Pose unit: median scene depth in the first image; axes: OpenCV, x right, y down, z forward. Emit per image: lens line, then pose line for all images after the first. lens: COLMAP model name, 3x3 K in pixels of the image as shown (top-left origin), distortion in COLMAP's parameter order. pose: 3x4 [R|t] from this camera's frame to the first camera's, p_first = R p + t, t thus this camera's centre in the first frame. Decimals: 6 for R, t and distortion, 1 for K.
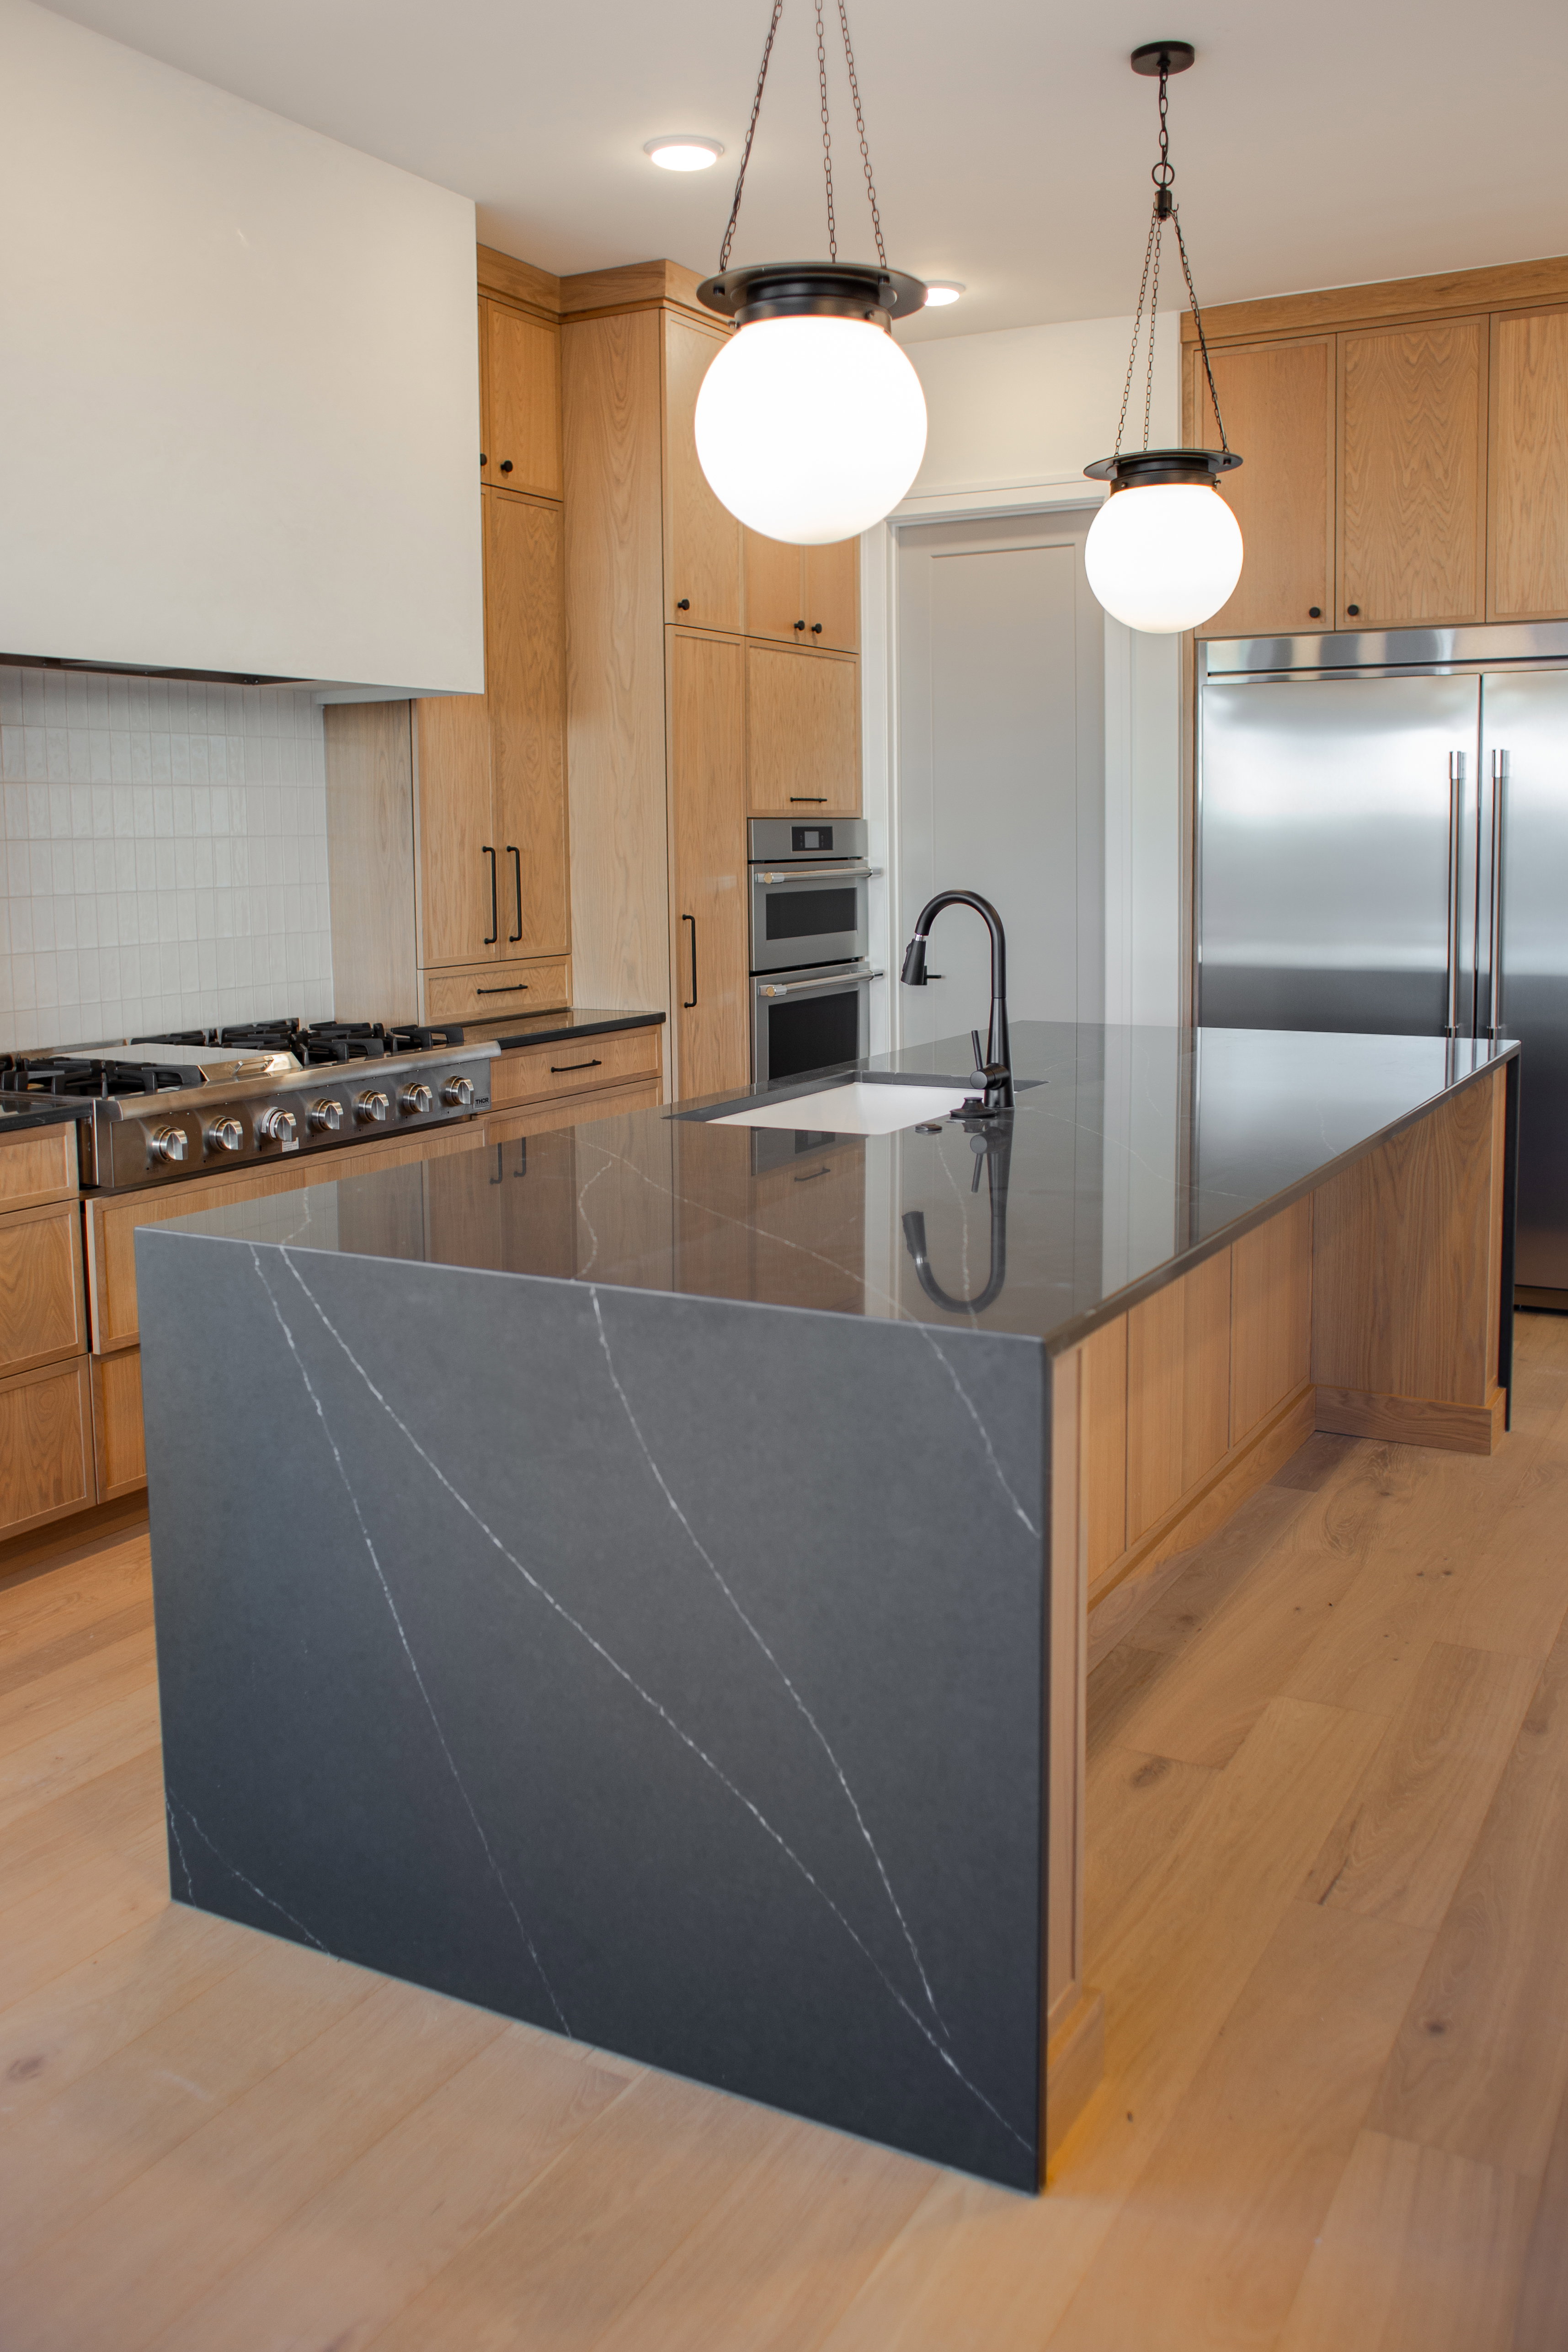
lens RADIAL K [[1927.8, 0, 779.5], [0, 1927.8, 1023.5], [0, 0, 1]] dist [-0.098026, 0.139051]
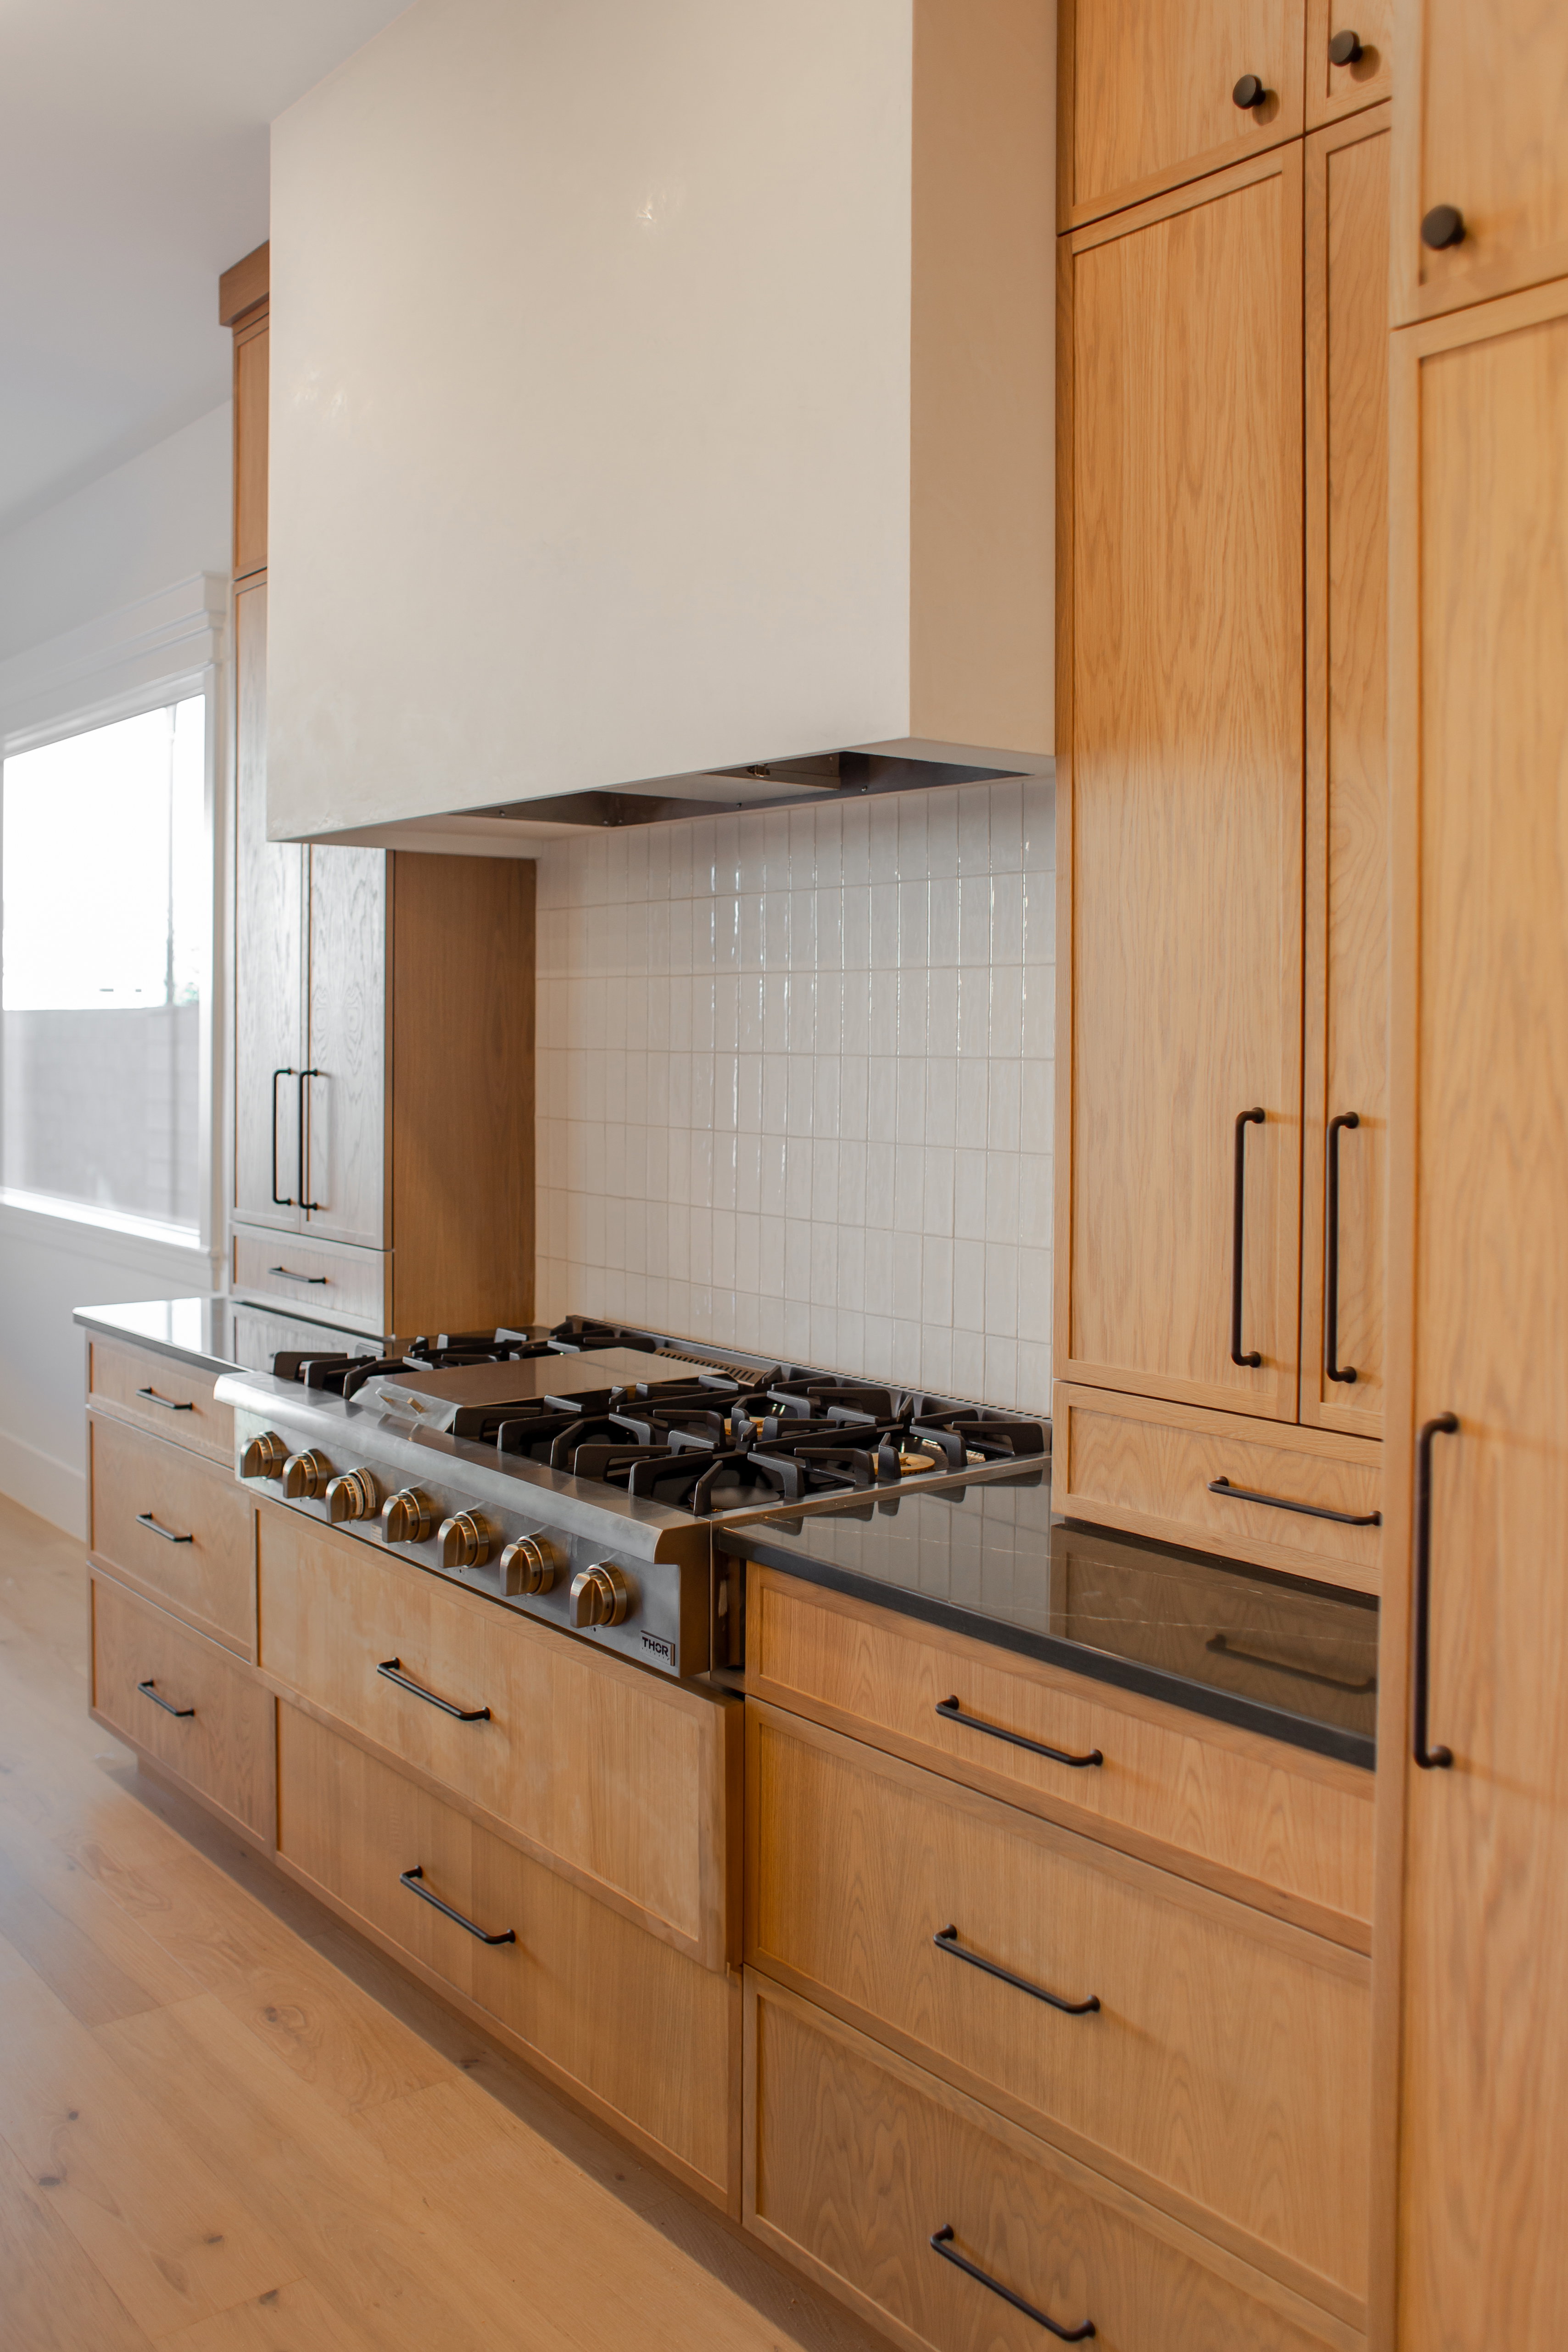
lens RADIAL K [[1998.8, 0, 781.3], [0, 1998.8, 1070.1], [0, 0, 1]] dist [-0.074360, 0.067093]
pose [[-0.367678, 0.027583, -0.929544, 0.235927], [-0.094474, 0.993281, 0.066843, -0.113915], [0.925142, 0.112395, -0.362602, 1.026487]]
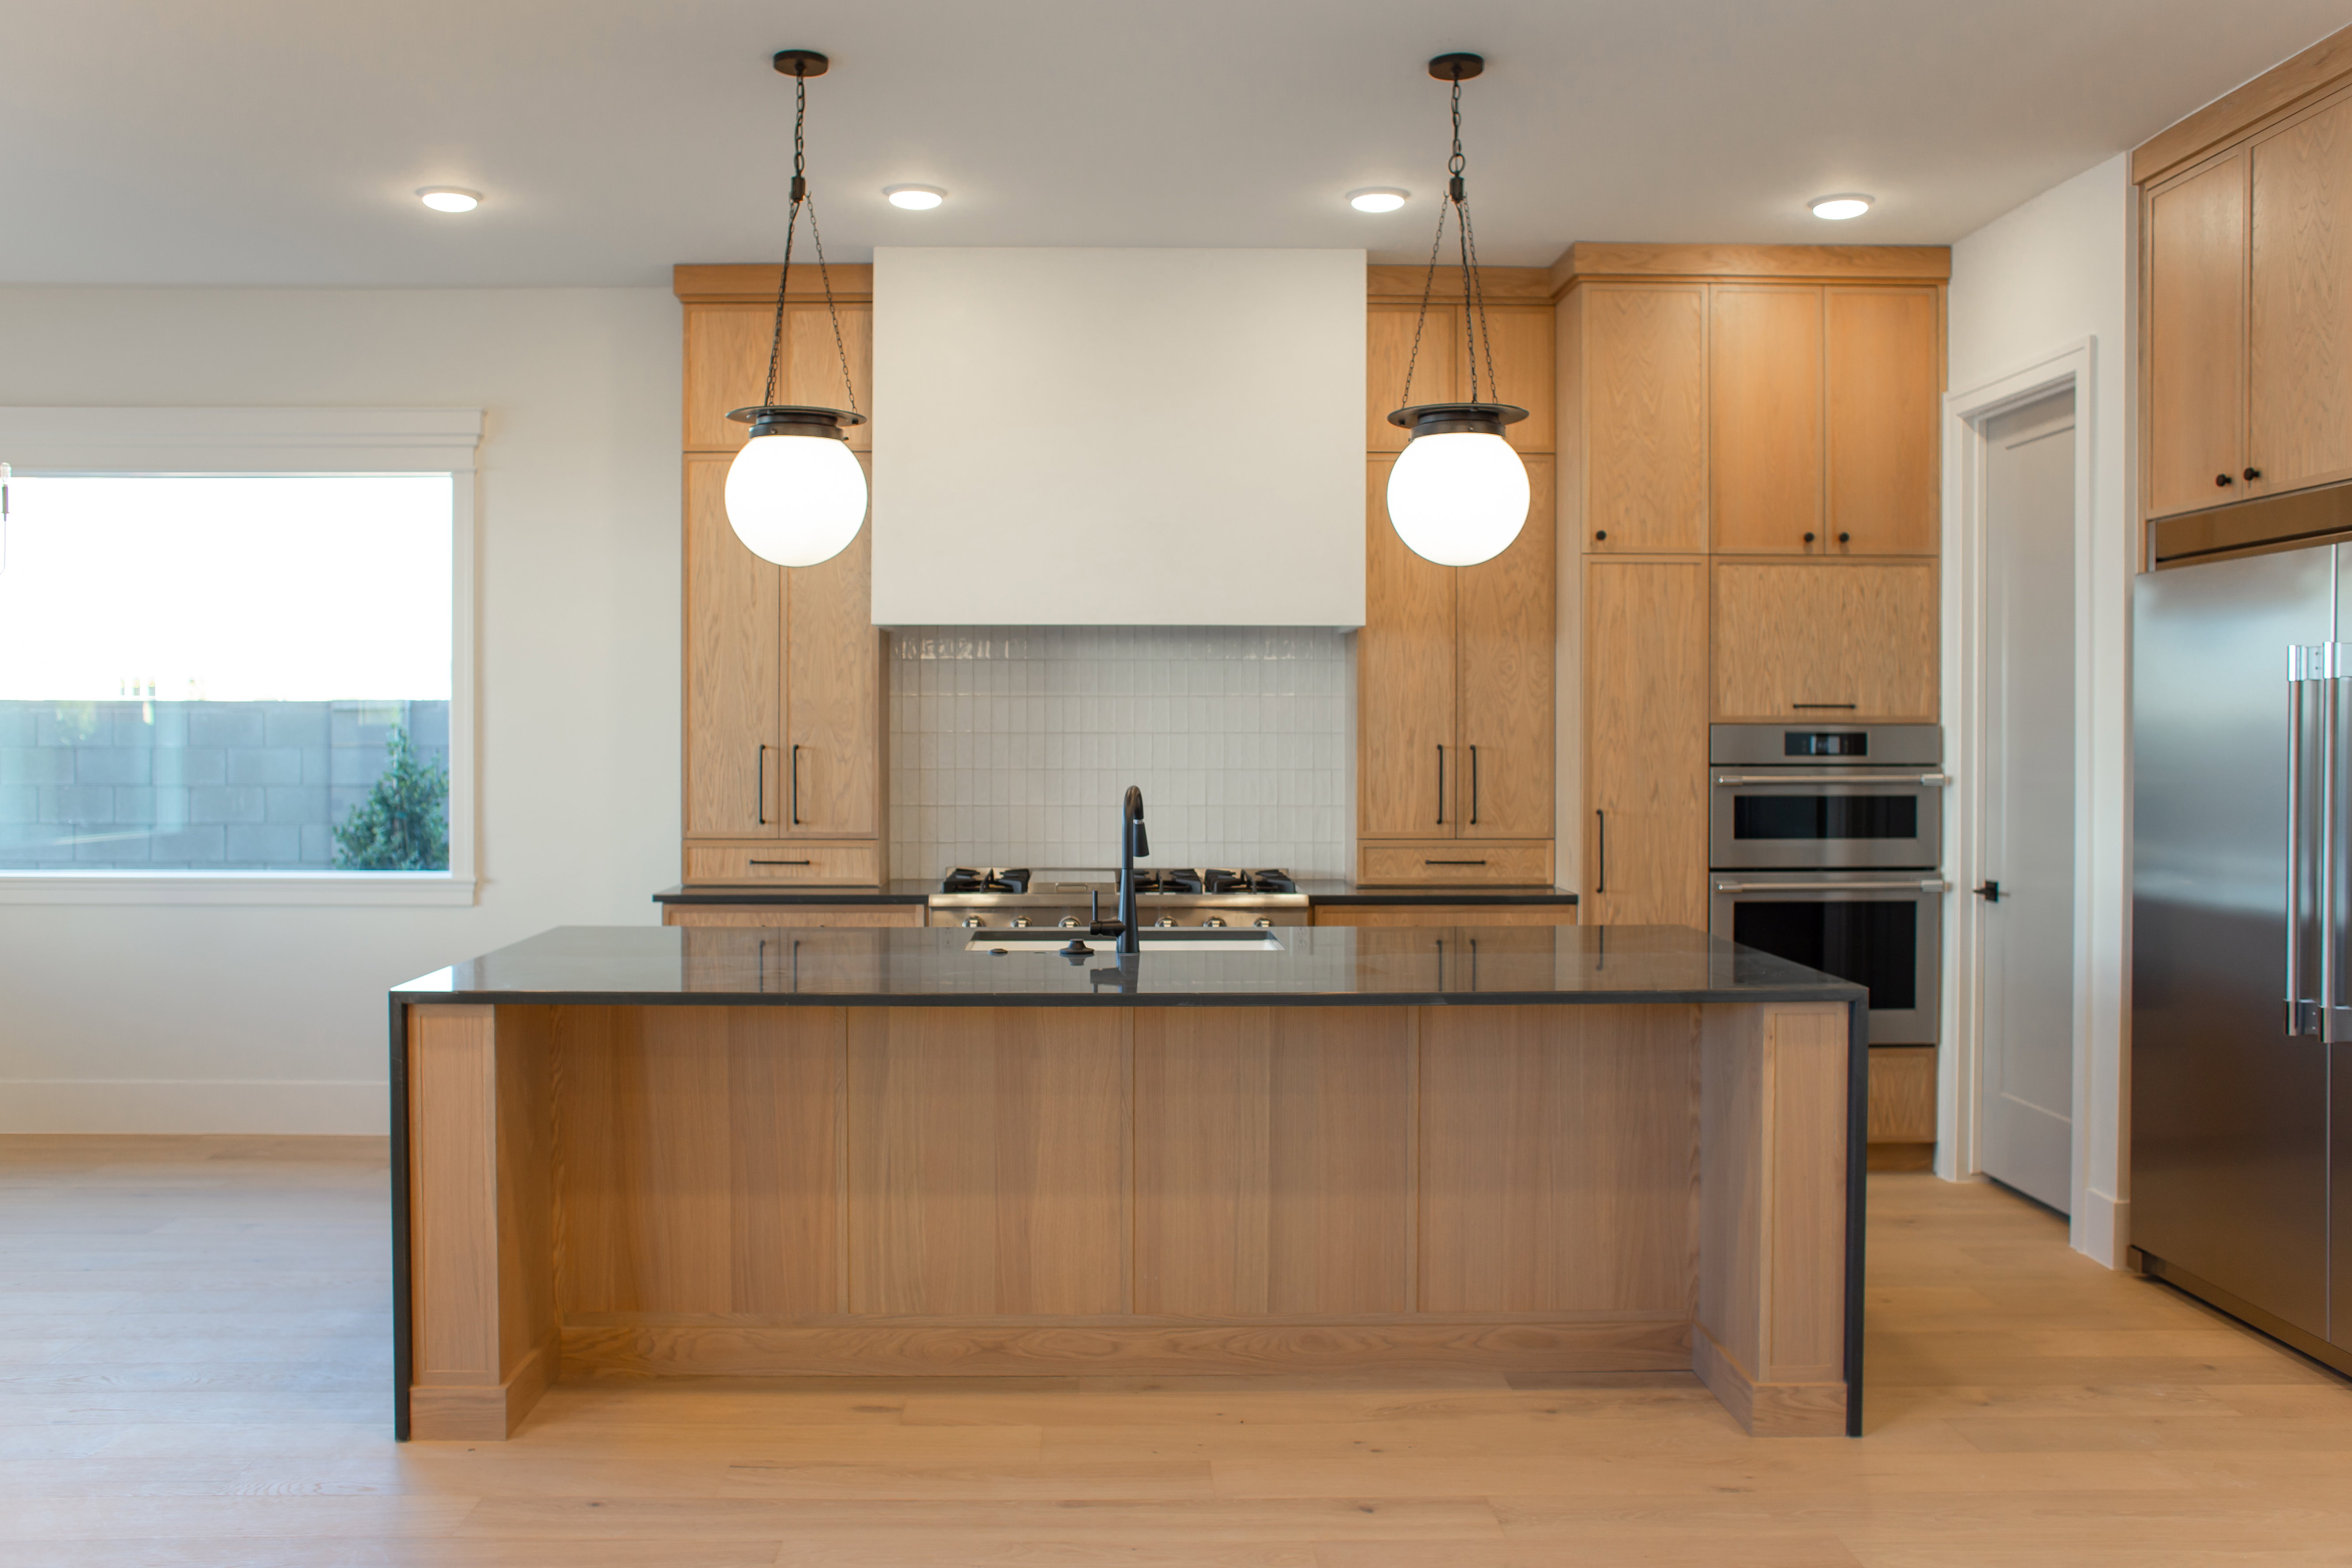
lens RADIAL K [[1881.3, 0, 1172.7], [0, 1881.3, 769.5], [0, 0, 1]] dist [-0.099959, 0.133219]
pose [[0.523099, 0.031190, -0.851701, 0.762396], [-0.090675, 0.995695, -0.019228, -0.036717], [0.847434, 0.087287, 0.523675, 0.220214]]
